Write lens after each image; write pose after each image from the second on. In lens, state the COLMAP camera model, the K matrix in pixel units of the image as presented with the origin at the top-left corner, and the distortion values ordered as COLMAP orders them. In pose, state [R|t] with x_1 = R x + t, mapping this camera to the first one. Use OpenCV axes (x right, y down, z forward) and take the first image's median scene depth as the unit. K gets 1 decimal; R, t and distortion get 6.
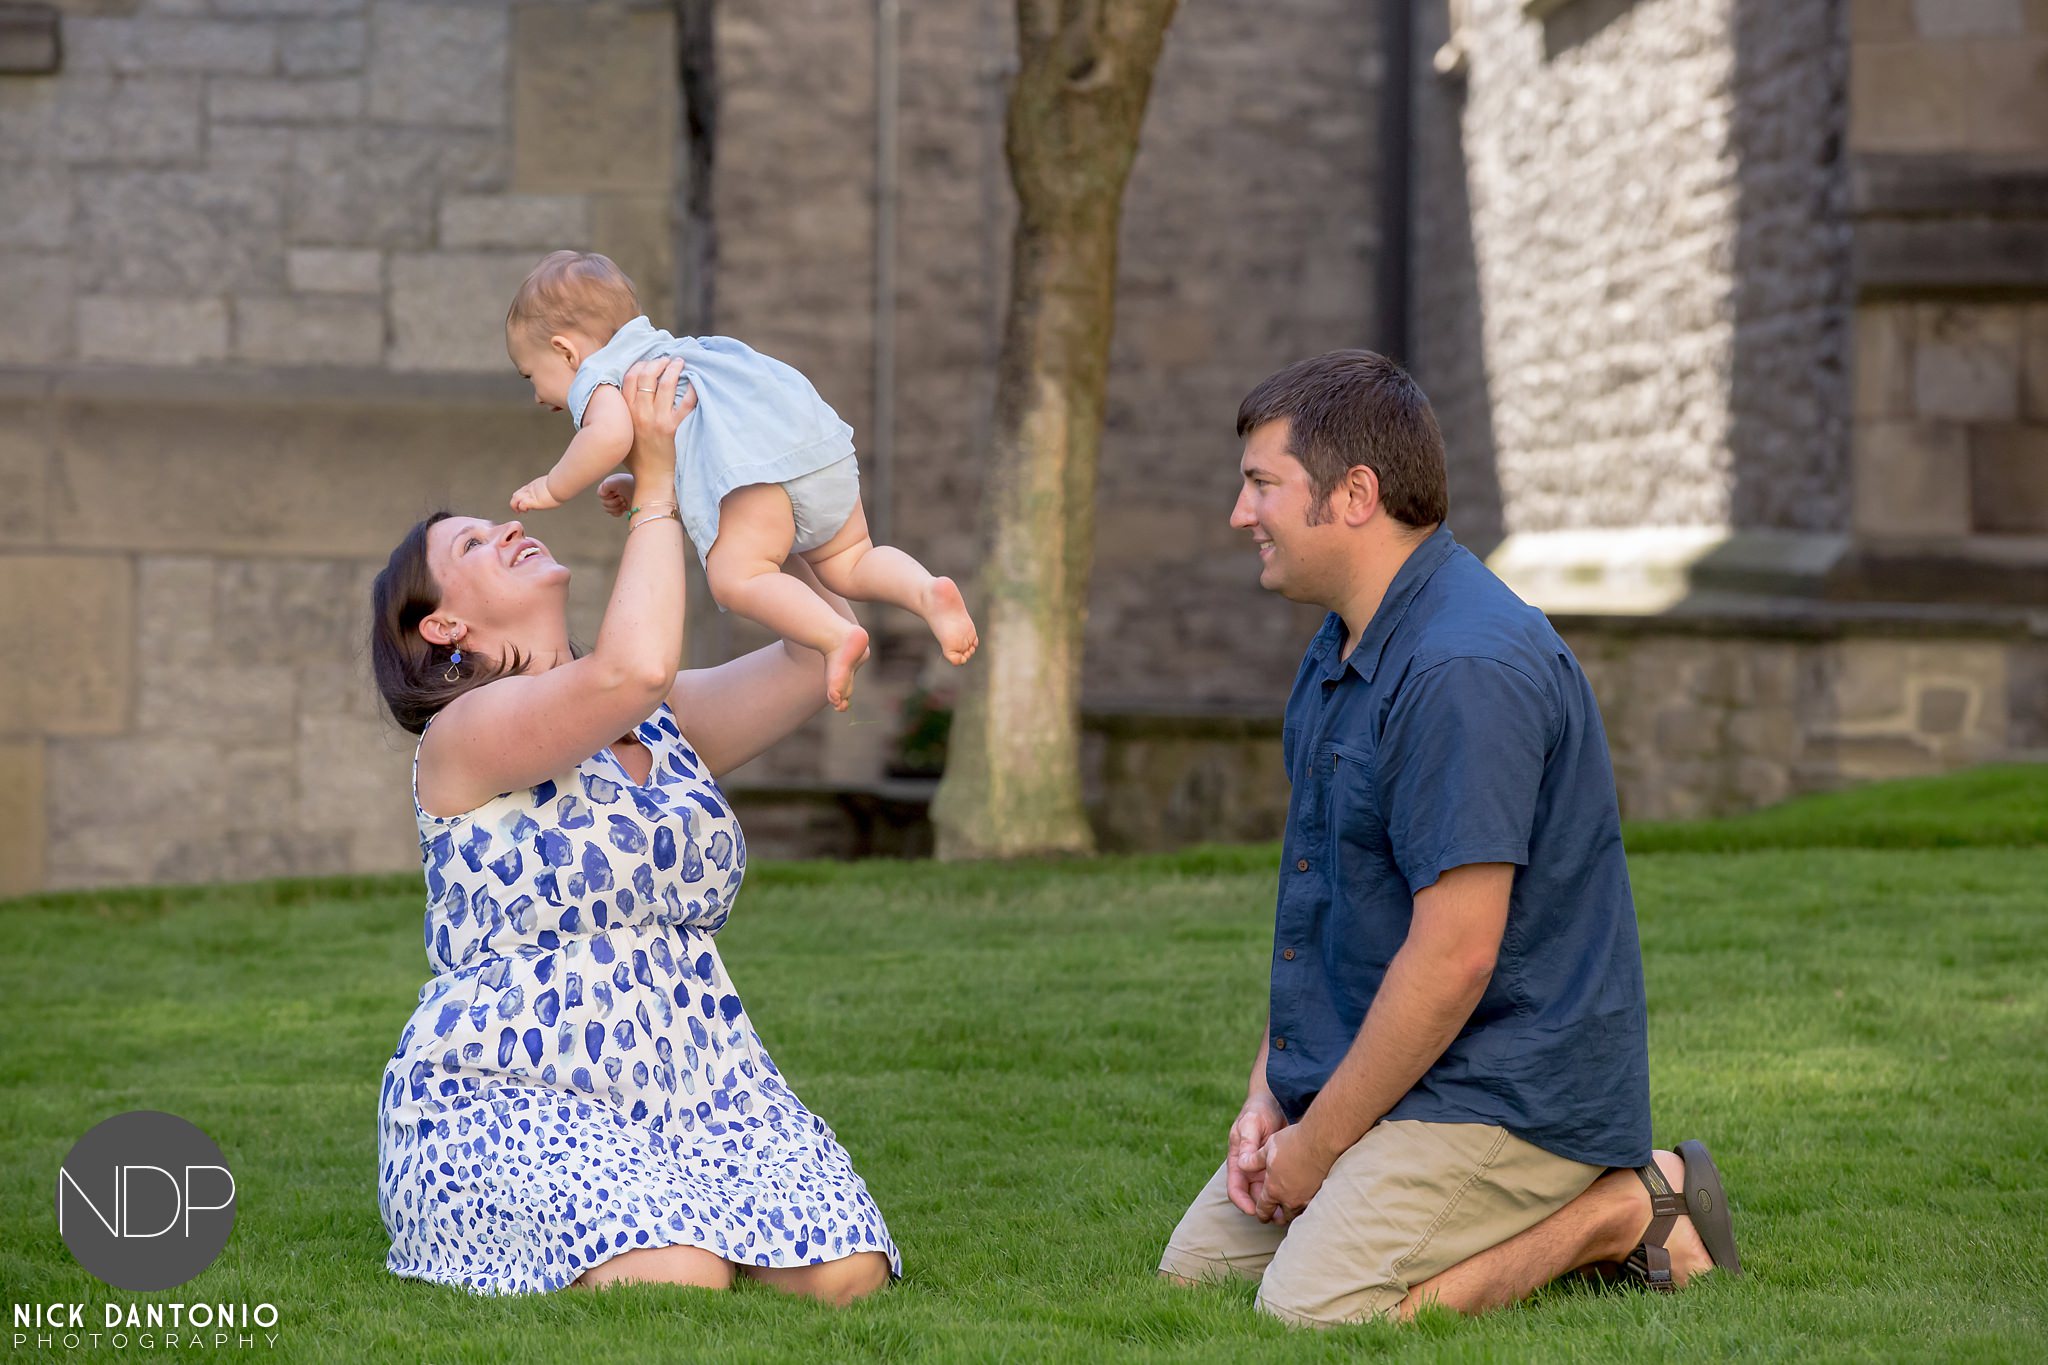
lens RADIAL K [[10000.8, 0, 1012.8], [0, 10000.8, 683.2], [0, 0, 1]] dist [3.177853, 0.000000]
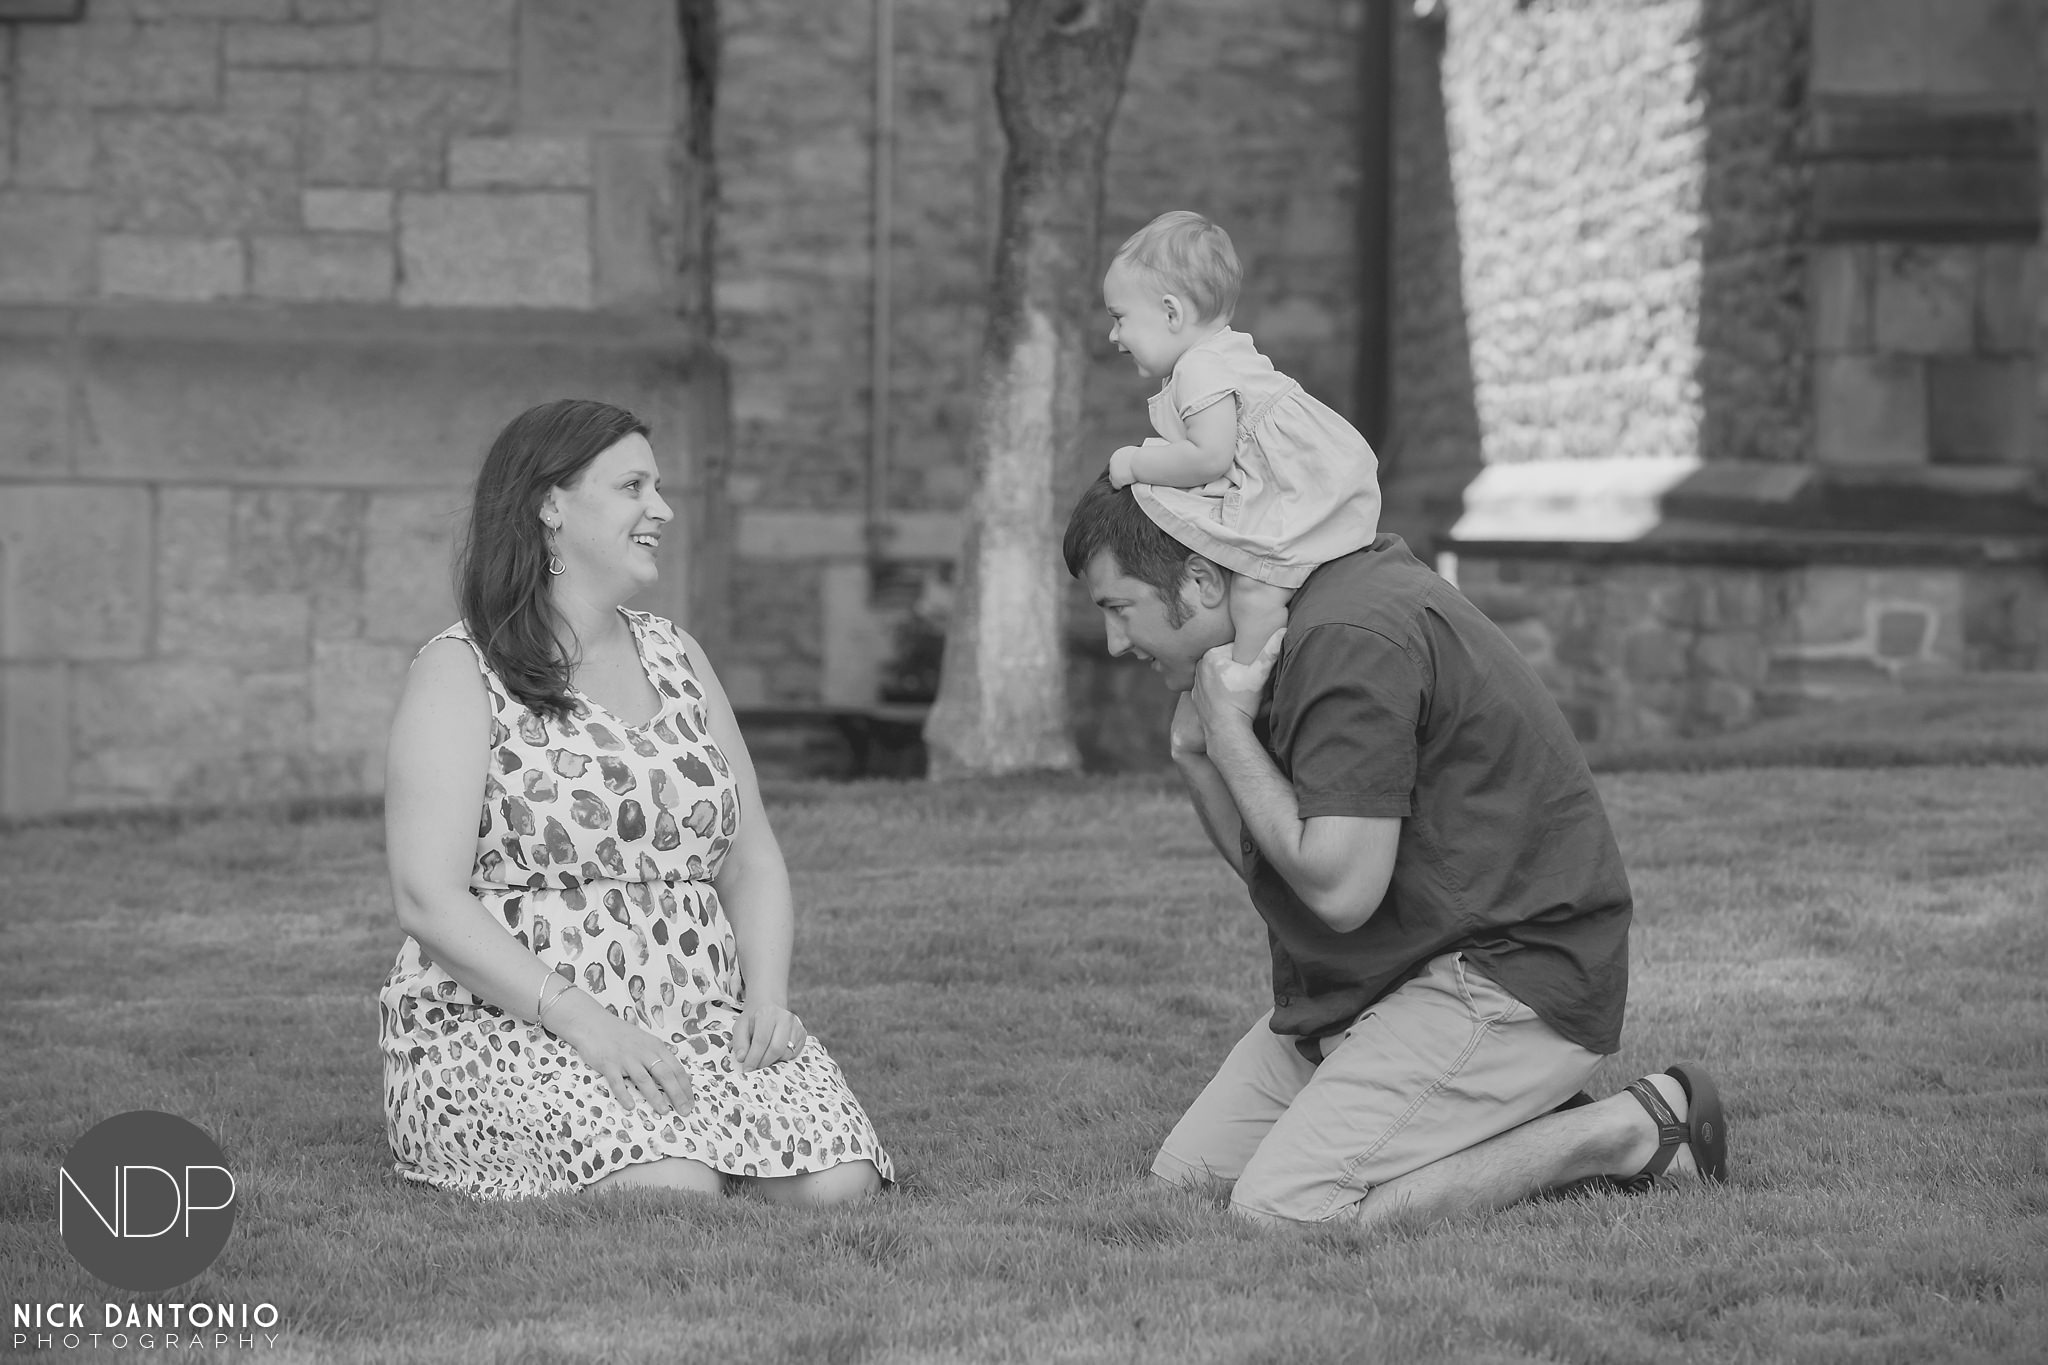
lens RADIAL K [[8244.2, 0, 1026.7], [0, 8244.2, 684.8], [0, 0, 1]] dist [1.999066, 0.000000]
pose [[0.999793, 0.003250, 0.020107, -0.014678], [-0.003092, 0.999964, -0.007877, 0.014523], [-0.020132, 0.007813, 0.999767, 0.146721]]
